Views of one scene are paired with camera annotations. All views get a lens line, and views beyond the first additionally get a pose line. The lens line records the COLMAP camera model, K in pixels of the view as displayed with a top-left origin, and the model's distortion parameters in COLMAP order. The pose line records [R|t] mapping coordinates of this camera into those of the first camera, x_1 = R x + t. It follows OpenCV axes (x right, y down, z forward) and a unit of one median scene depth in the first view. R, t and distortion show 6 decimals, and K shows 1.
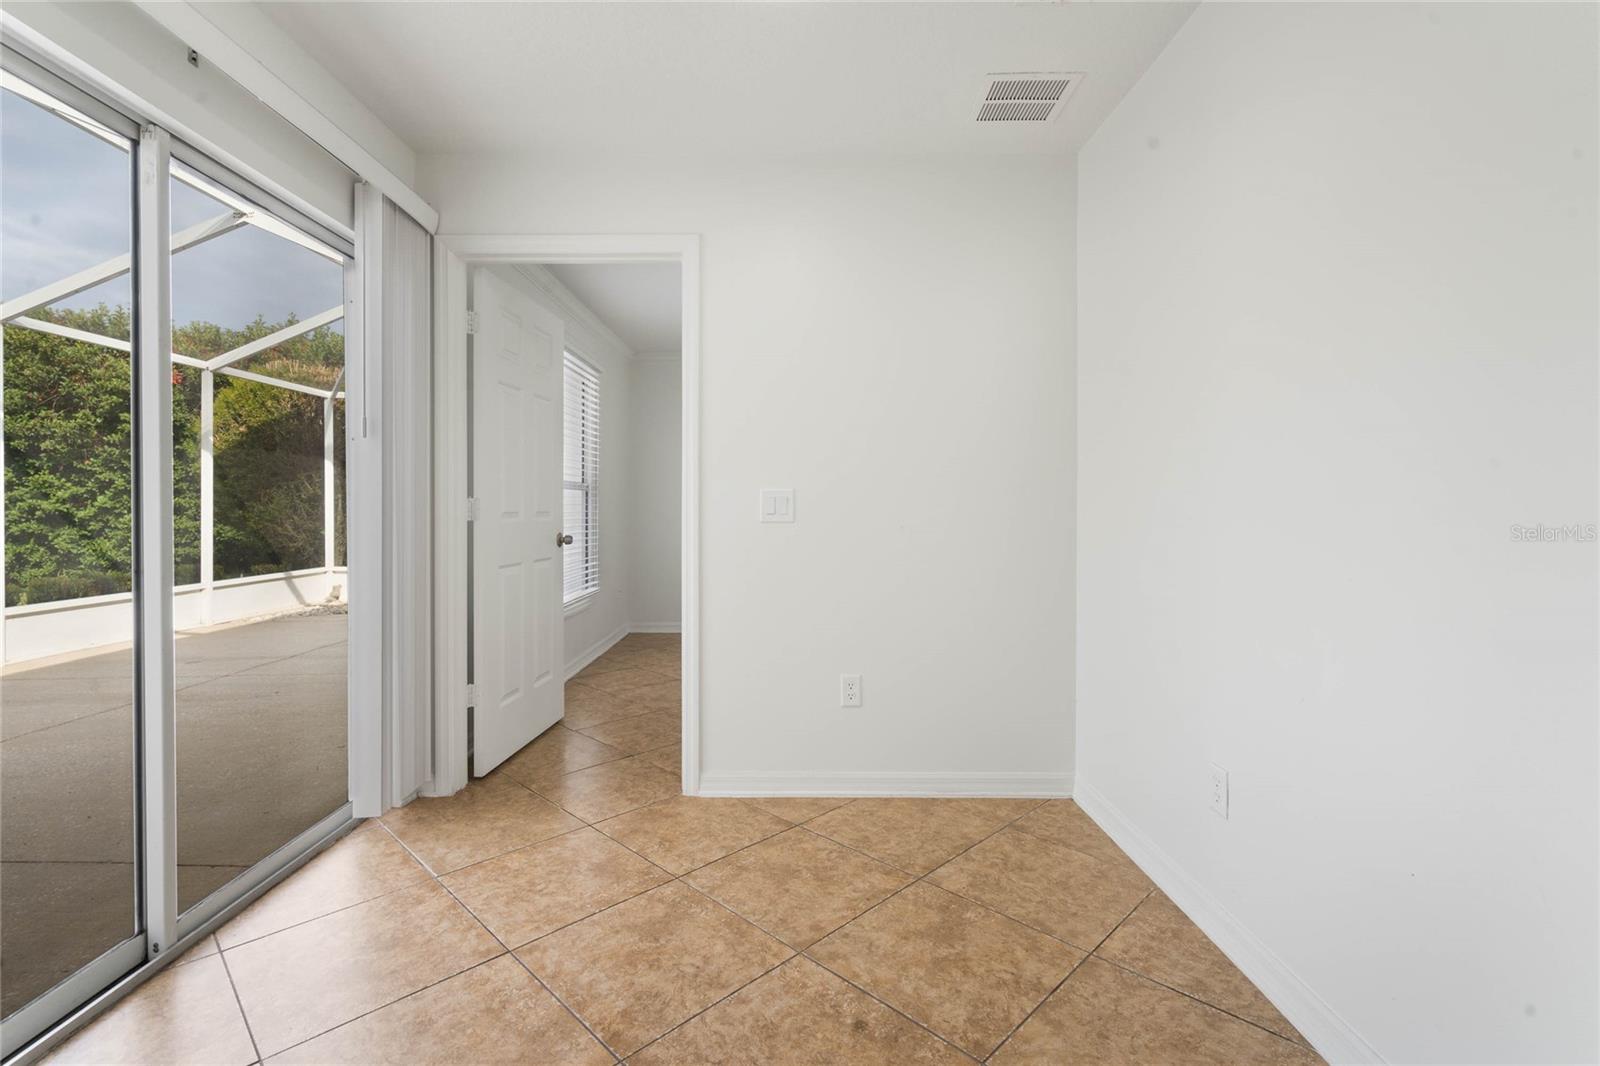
lens RADIAL K [[739.0, 0, 808.3], [0, 739.0, 514.8], [0, 0, 1]] dist [-0.003152, 0.000228]
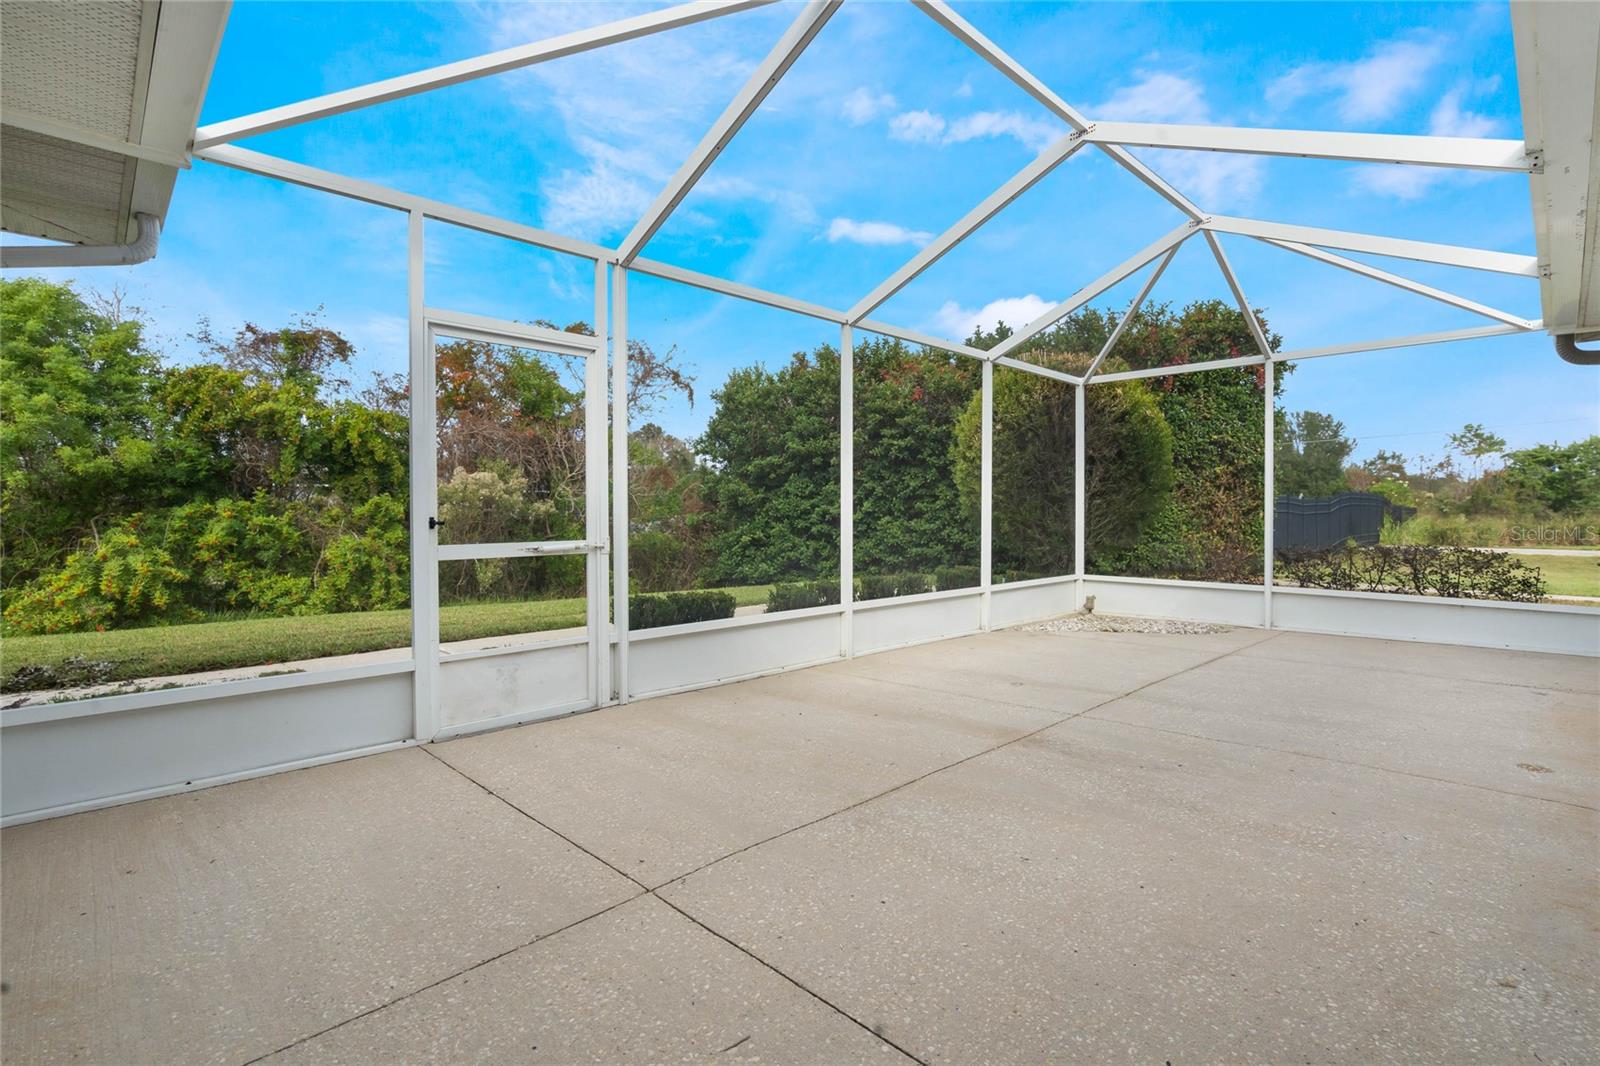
lens RADIAL K [[753.6, 0, 792.3], [0, 753.6, 525.3], [0, 0, 1]] dist [-0.001050, 0.000021]
pose [[0.685814, 0.007458, -0.727738, -0.811845], [-0.005120, 0.999972, 0.005423, 0.027379], [0.727759, 0.000007, 0.685833, 0.450901]]
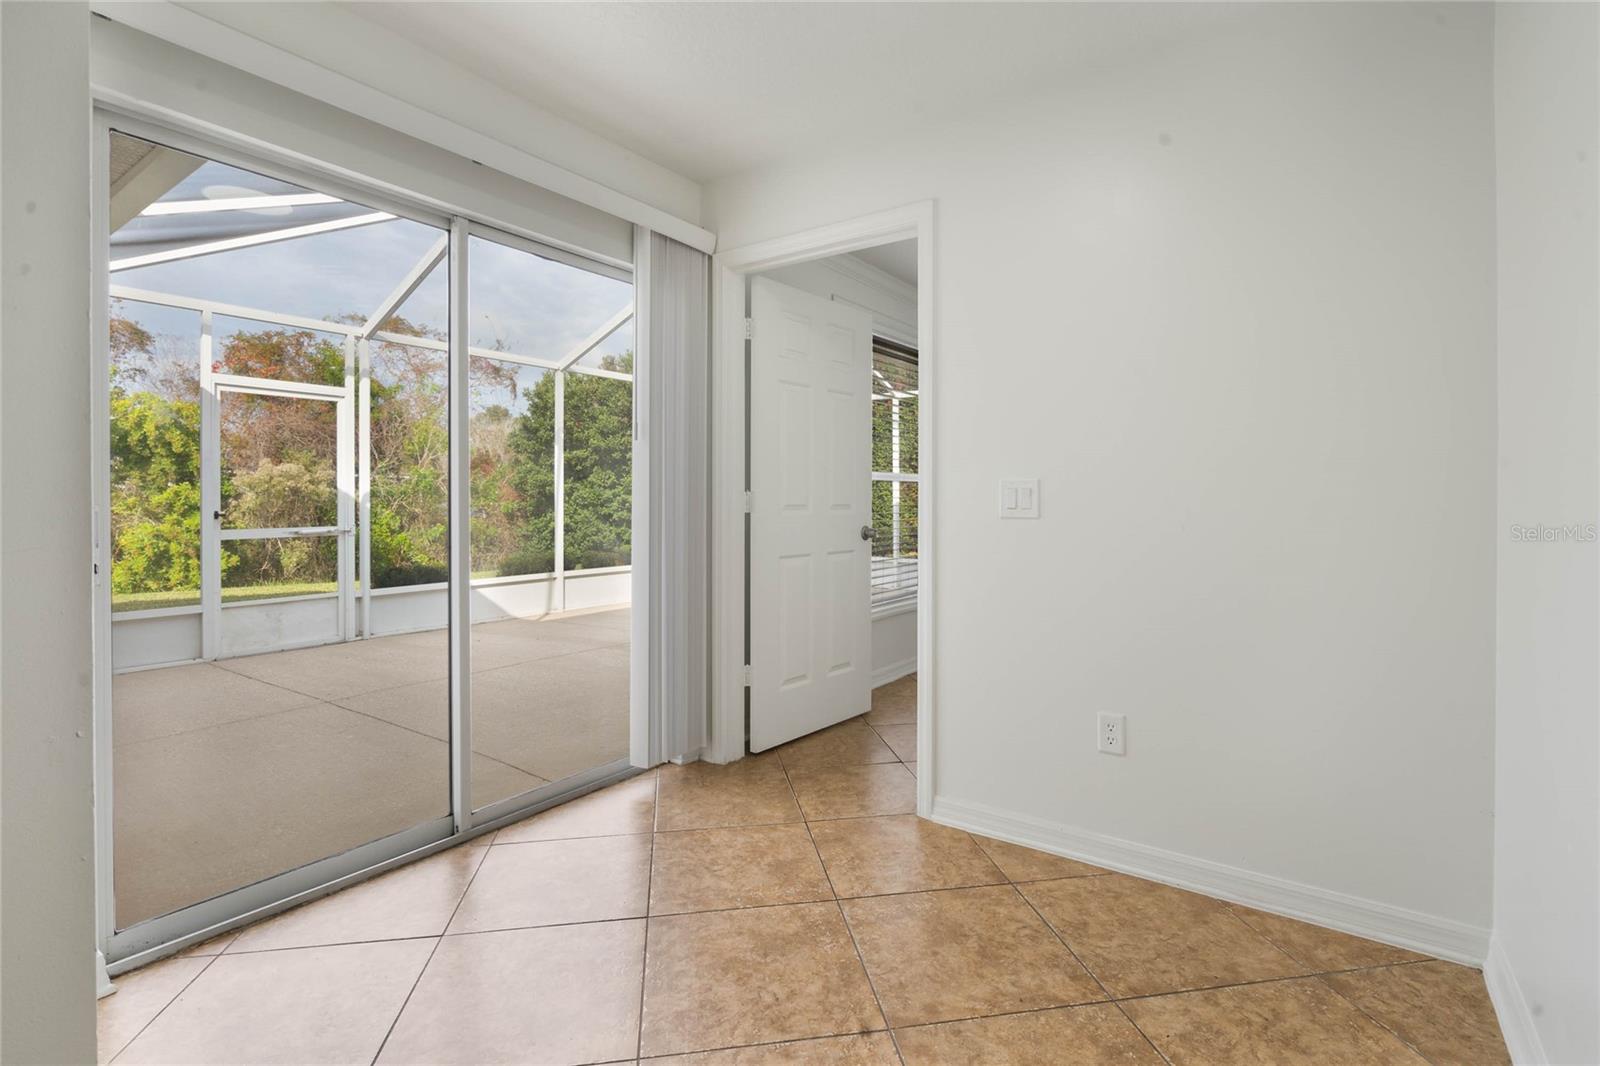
lens RADIAL K [[759.5, 0, 804.6], [0, 759.5, 504.7], [0, 0, 1]] dist [-0.011166, 0.000654]
pose [[0.811641, 0.003712, -0.584145, 0.287900], [-0.006678, 0.999973, -0.002924, -0.000923], [0.584119, 0.006274, 0.811644, 0.169237]]
